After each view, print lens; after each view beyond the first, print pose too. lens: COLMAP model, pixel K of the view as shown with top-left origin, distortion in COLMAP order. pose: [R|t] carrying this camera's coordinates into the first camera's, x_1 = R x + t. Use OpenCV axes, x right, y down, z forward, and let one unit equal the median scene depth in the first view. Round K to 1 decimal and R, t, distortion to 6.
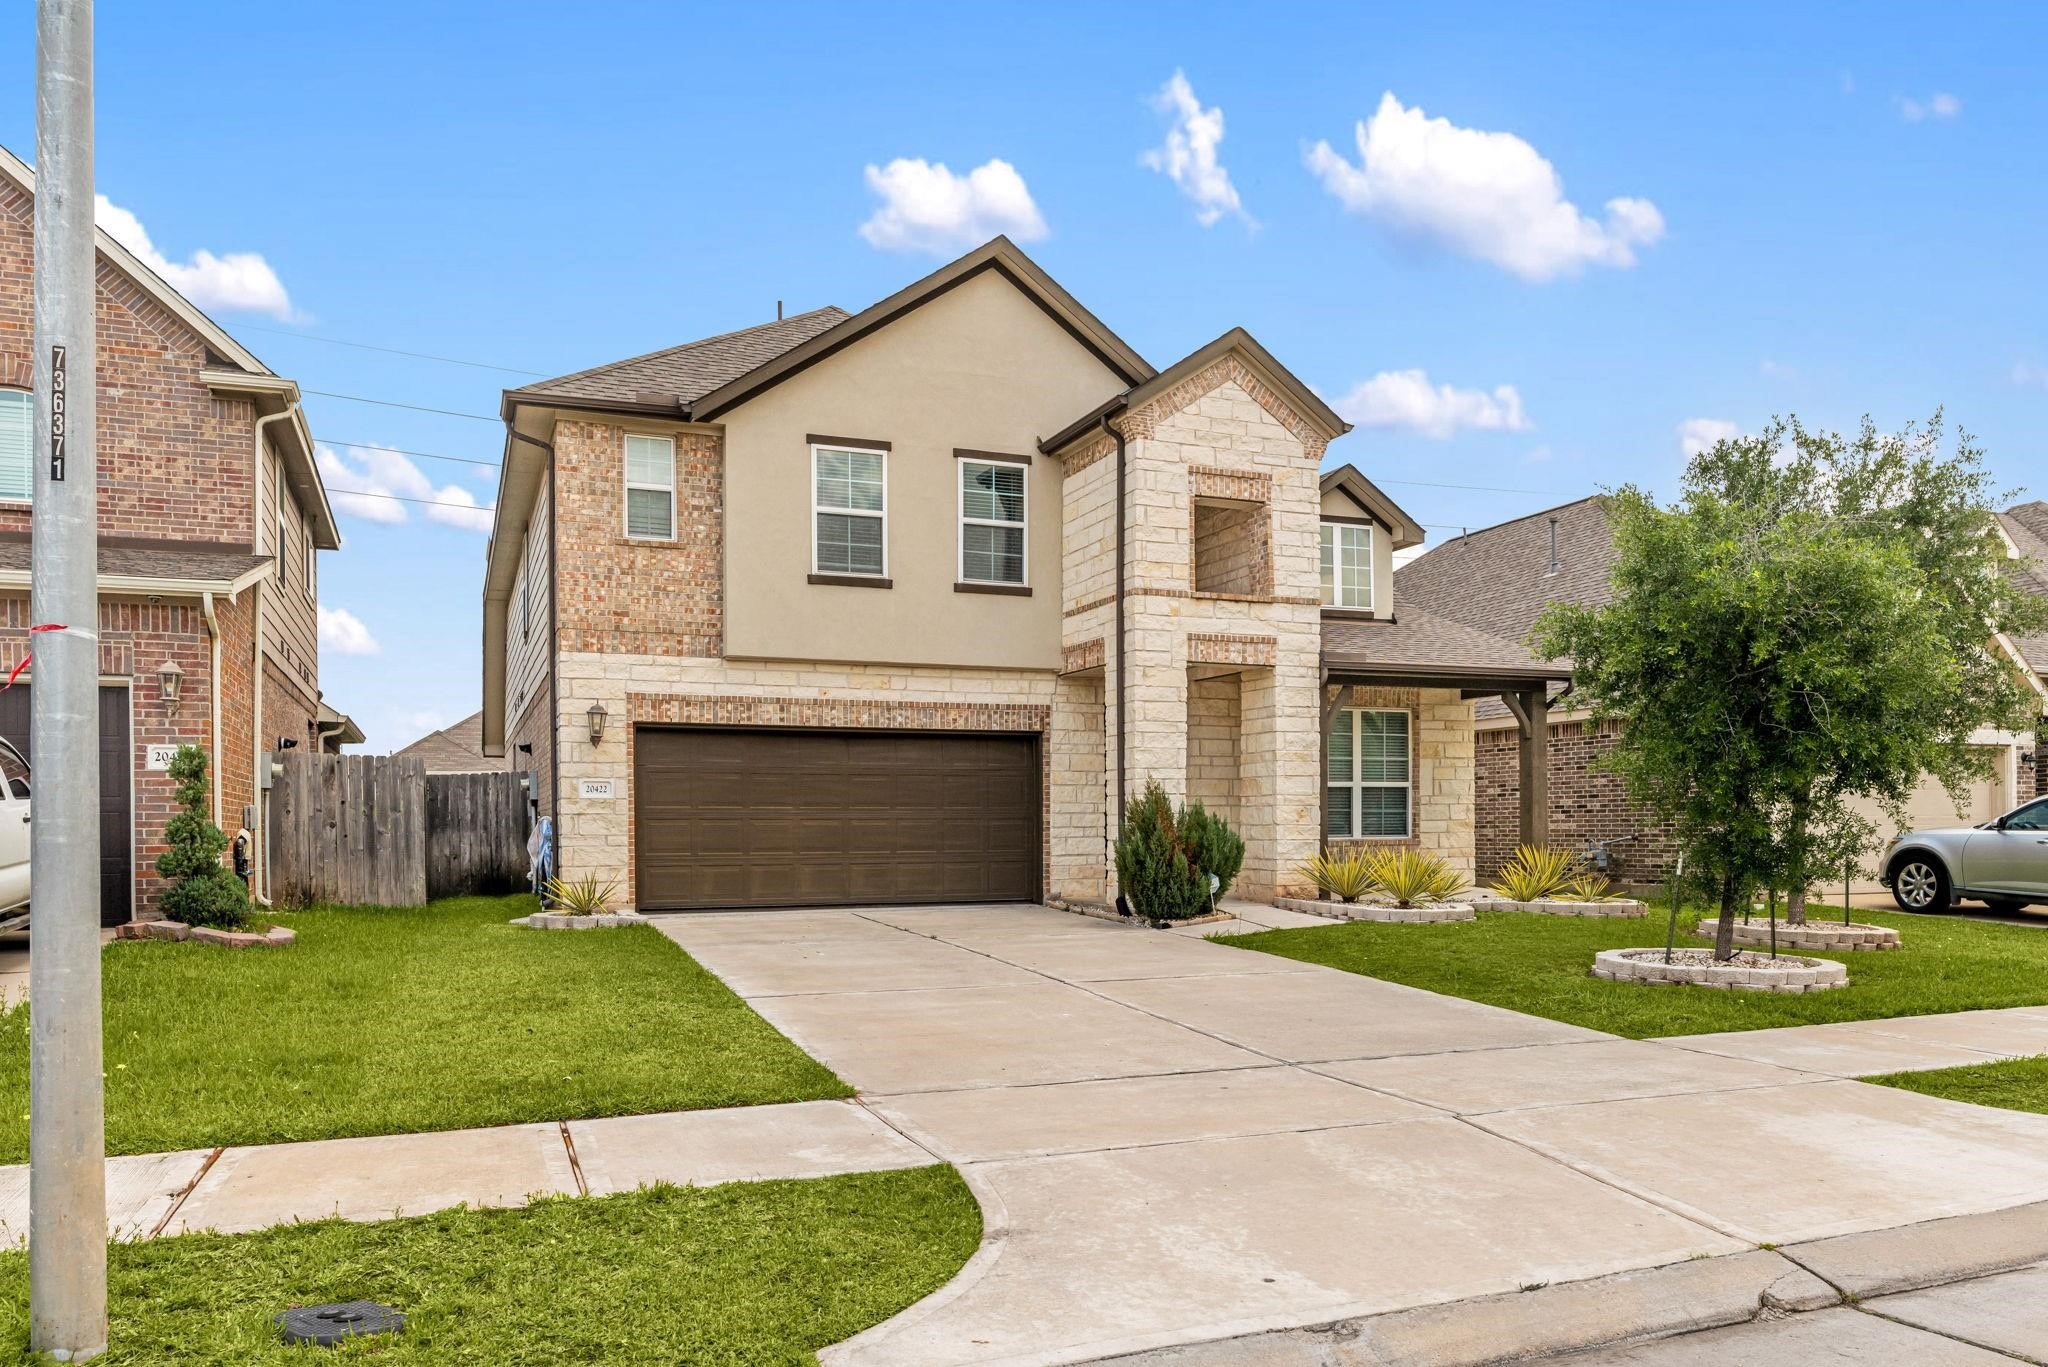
lens RADIAL K [[1408.1, 0, 1070.3], [0, 1408.1, 833.6], [0, 0, 1]] dist [-0.004498, -0.003404]
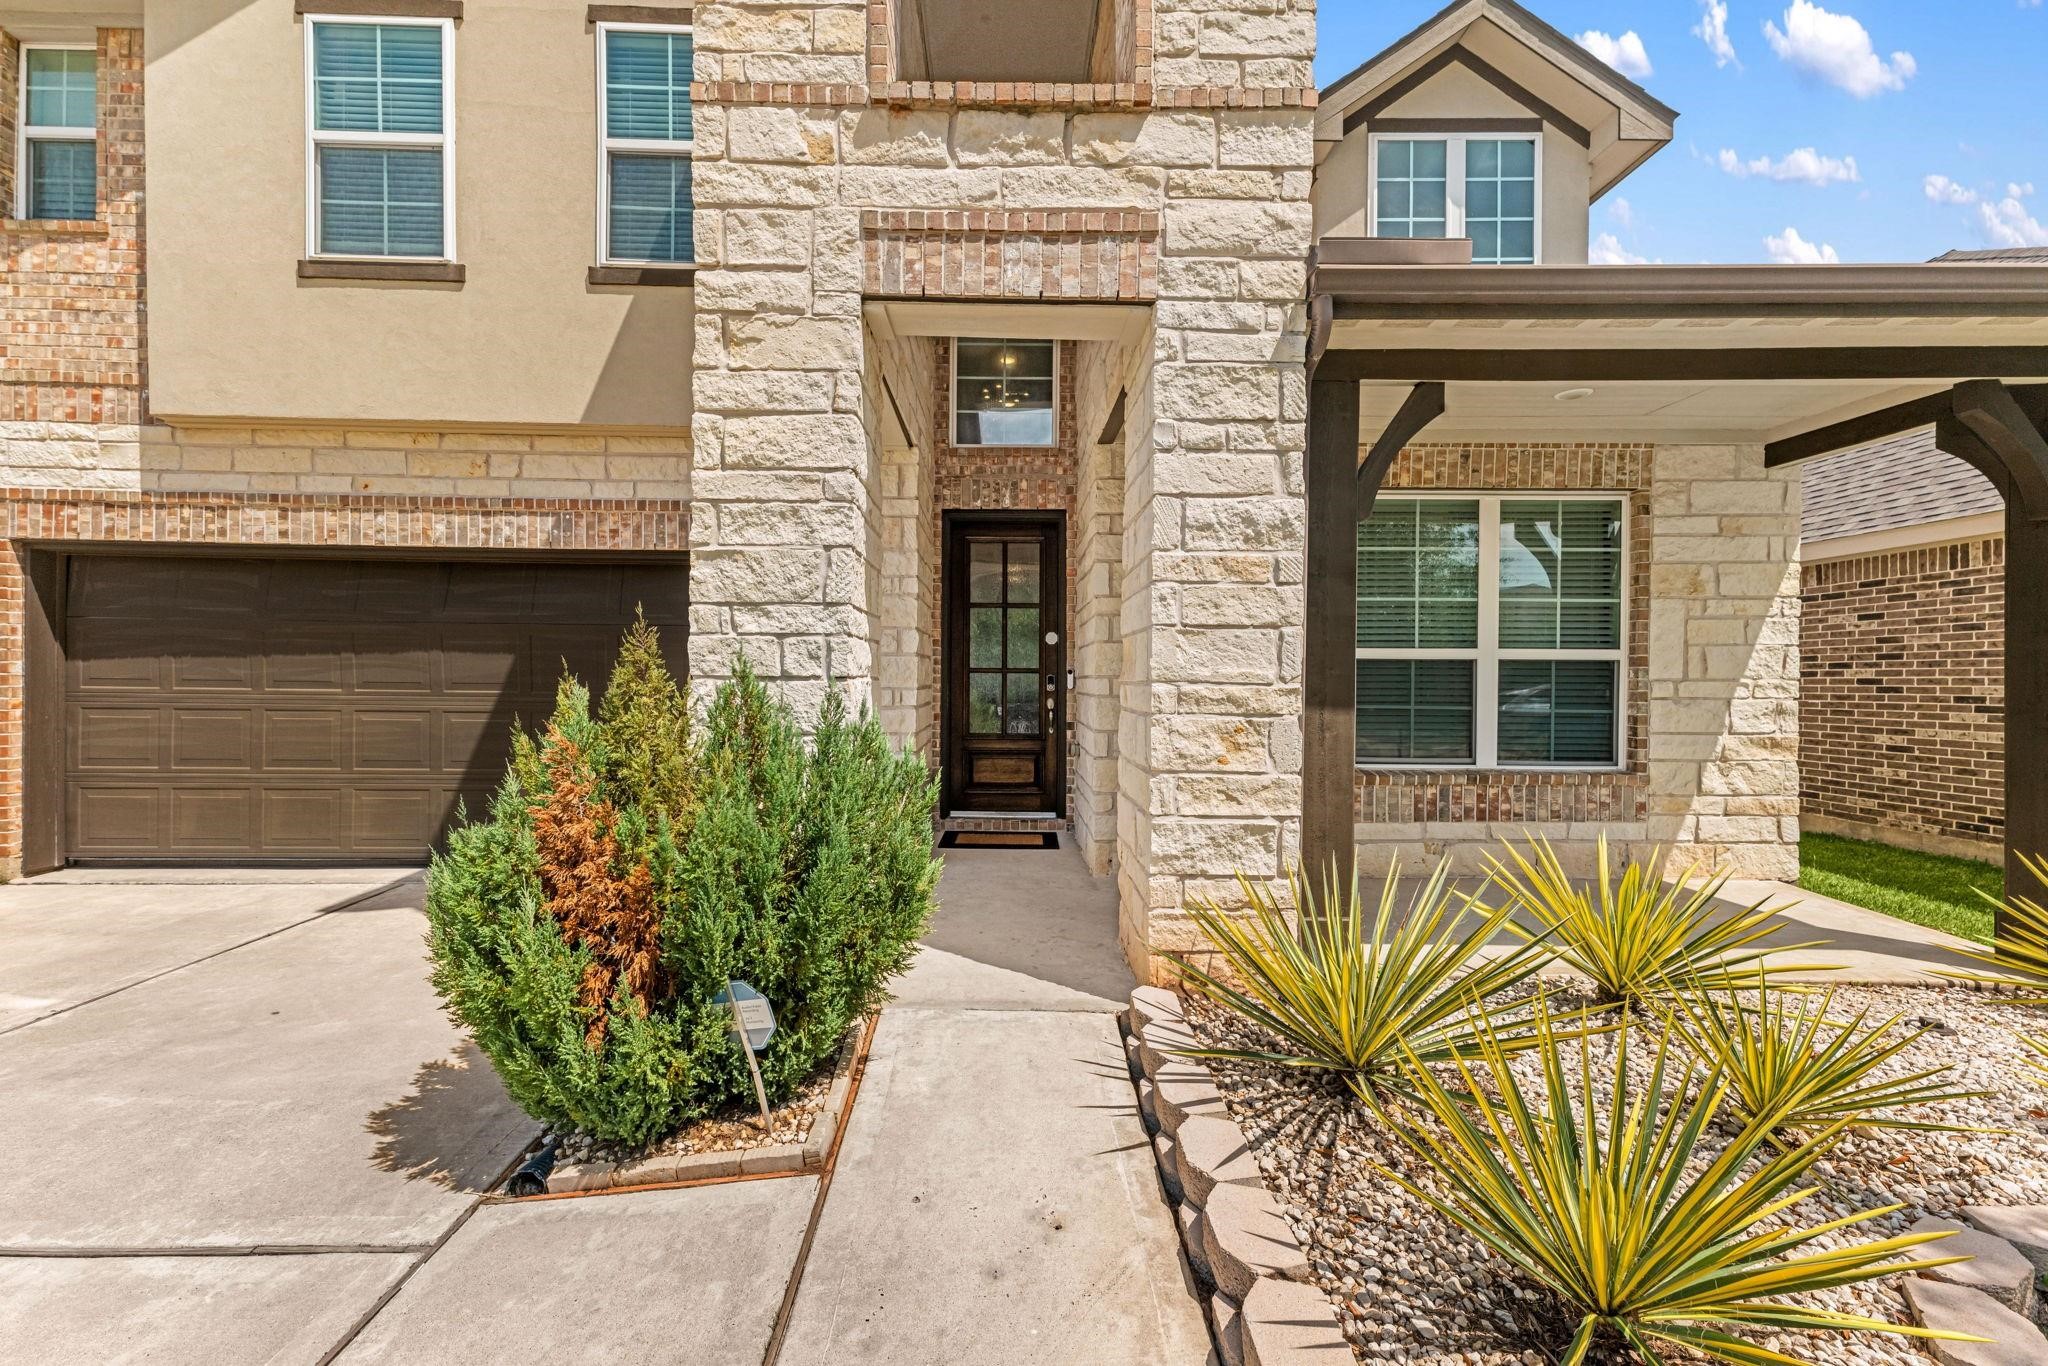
lens RADIAL K [[825.0, 0, 1024.0], [0, 825.0, 683.0], [0, 0, 1]] dist [-0.001404, 0.007312]
pose [[0.926097, 0.016028, -0.376944, 0.194987], [-0.017068, 0.999854, 0.000581, -0.027321], [0.376898, 0.005896, 0.926236, 0.814616]]
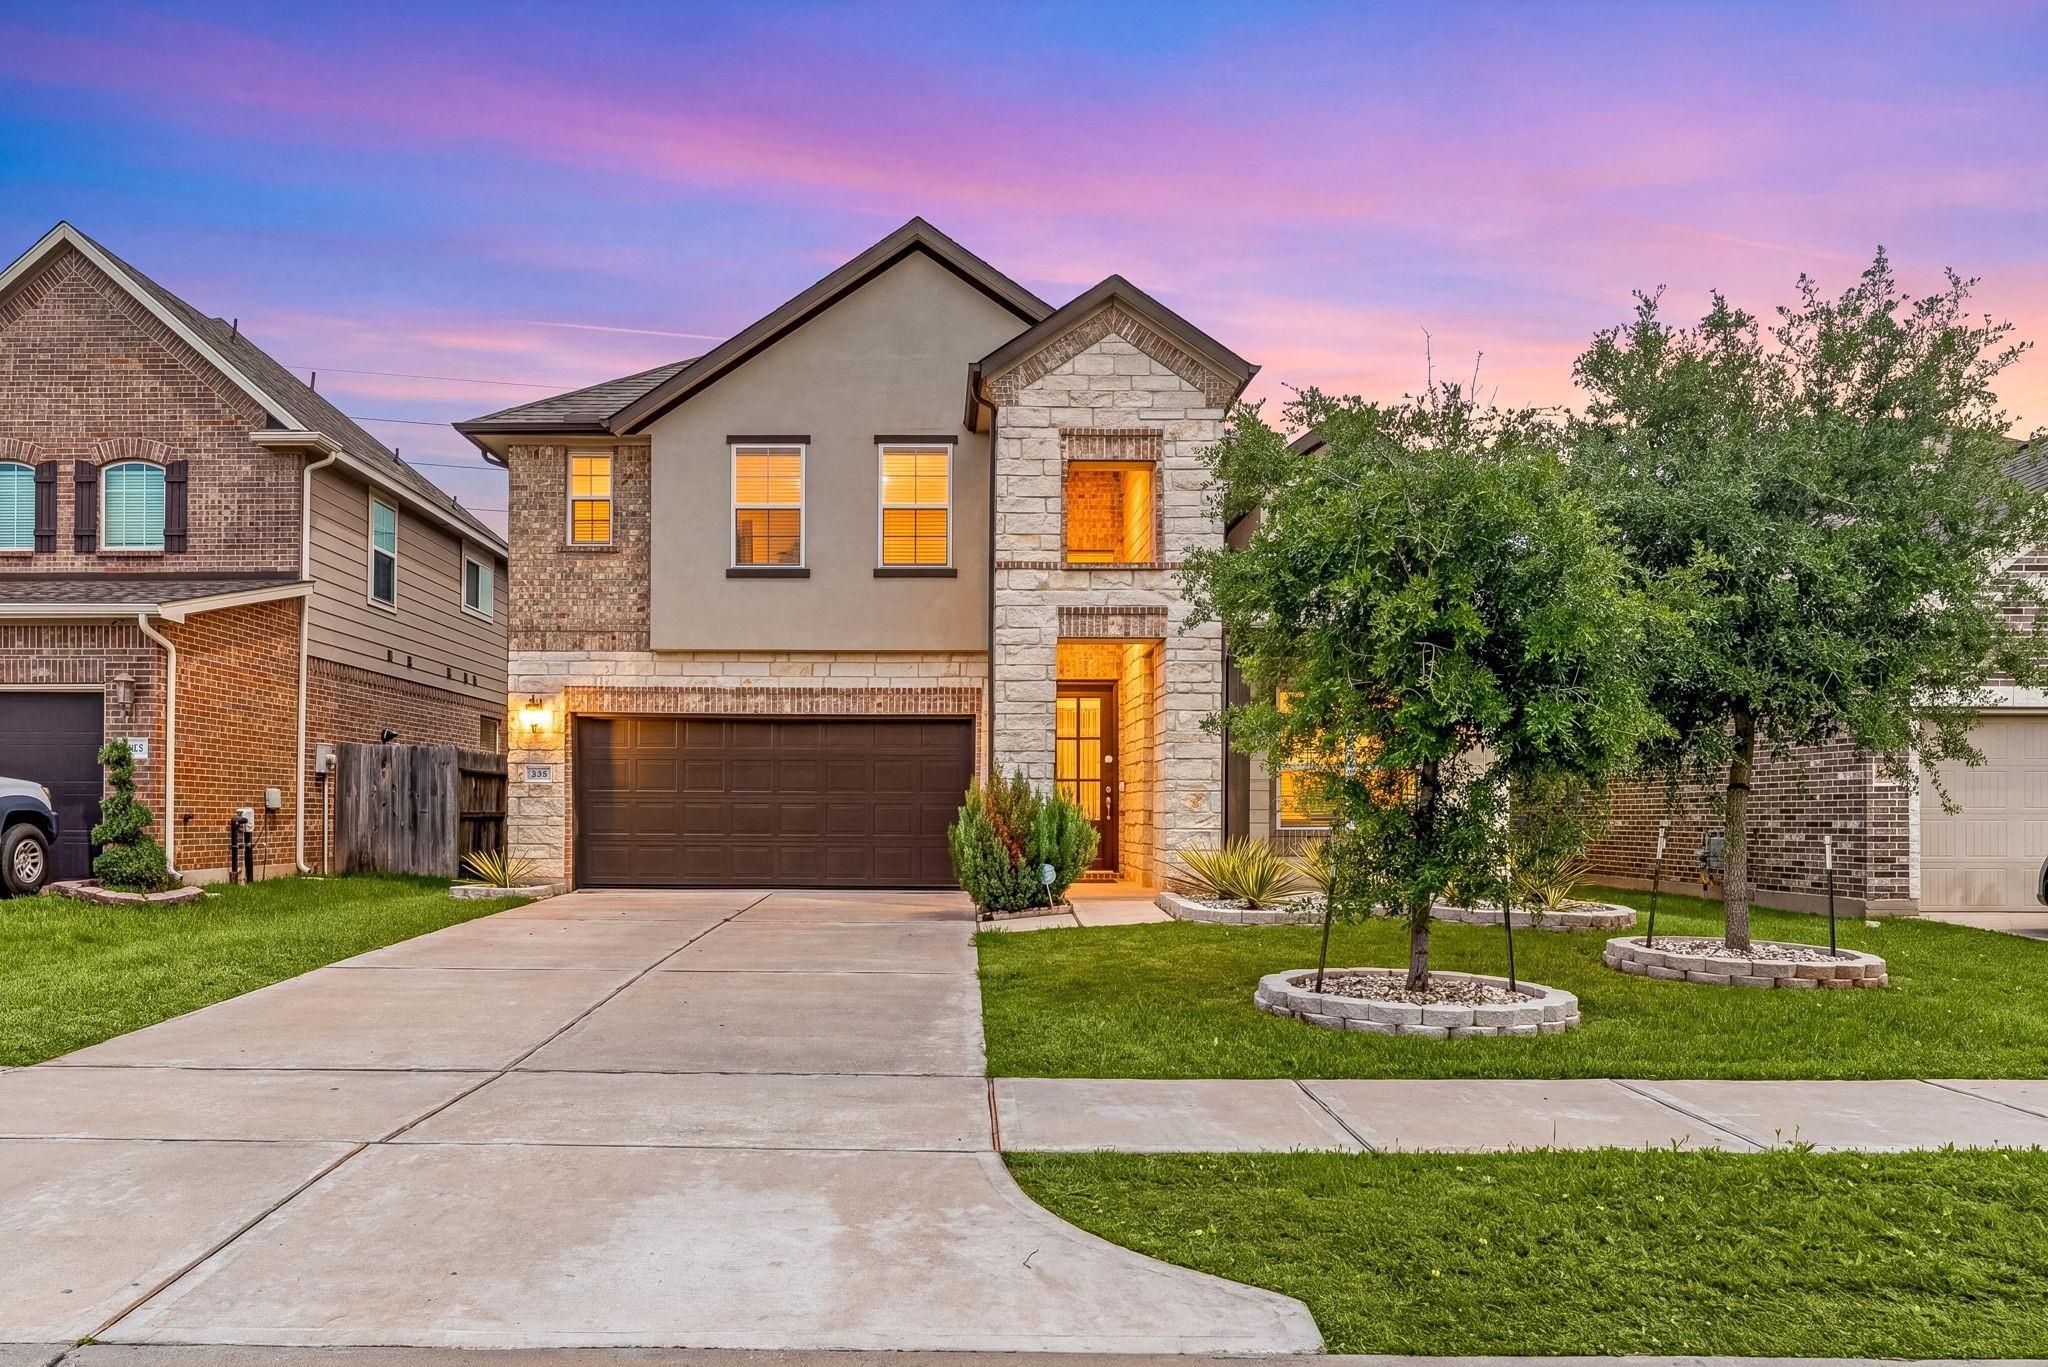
lens RADIAL K [[1369.9, 0, 972.5], [0, 1369.9, 806.8], [0, 0, 1]] dist [-0.005518, -0.001438]
pose [[0.922421, 0.006973, -0.386122, 0.378380], [-0.010891, 0.999909, -0.007961, -0.001246], [0.386032, 0.011549, 0.922413, 0.133633]]
